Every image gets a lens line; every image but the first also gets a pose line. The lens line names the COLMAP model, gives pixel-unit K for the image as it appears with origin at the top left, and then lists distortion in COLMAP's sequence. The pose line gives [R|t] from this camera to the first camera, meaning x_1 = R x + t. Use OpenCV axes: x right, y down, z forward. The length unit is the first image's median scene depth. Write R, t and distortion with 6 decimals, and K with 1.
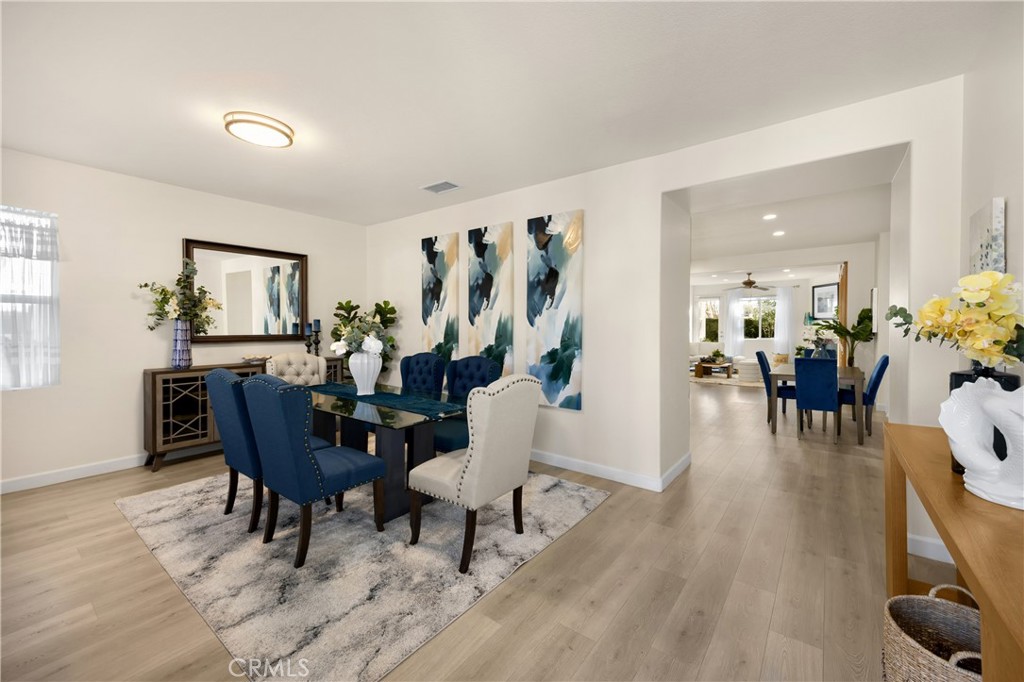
lens RADIAL K [[394.8, 0, 517.6], [0, 394.8, 333.2], [0, 0, 1]] dist [0.001705, 0.000001]
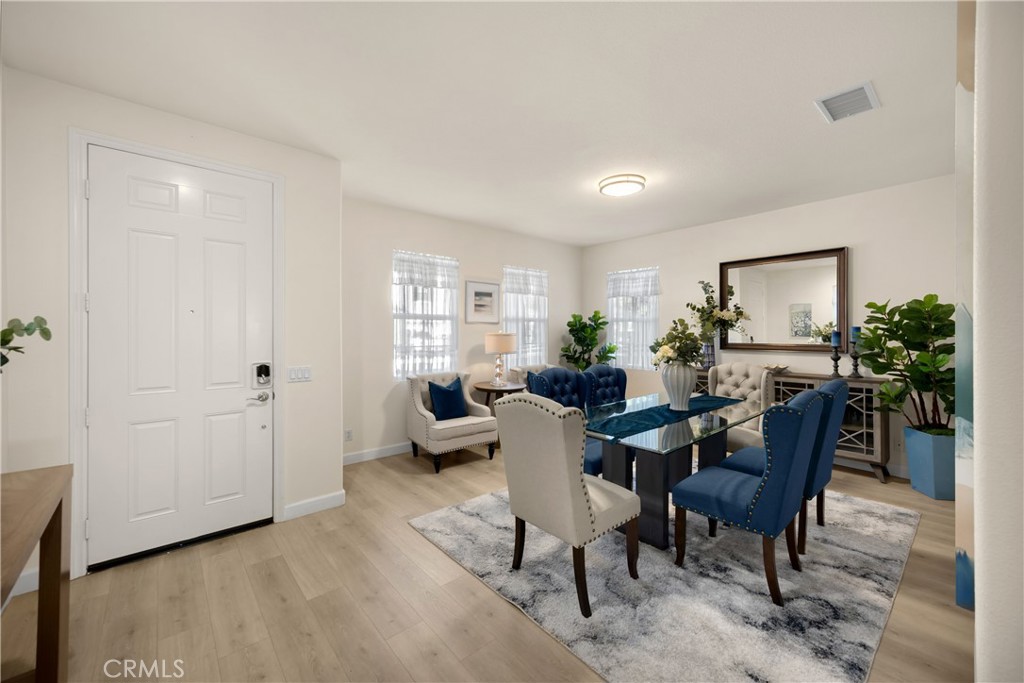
lens RADIAL K [[394.8, 0, 516.8], [0, 394.8, 333.9], [0, 0, 1]] dist [0.001705, 0.000001]
pose [[-0.183102, 0.004315, -0.983084, 0.379556], [-0.019598, 0.999776, 0.008038, -0.014890], [0.982899, 0.020738, -0.182977, 0.495152]]
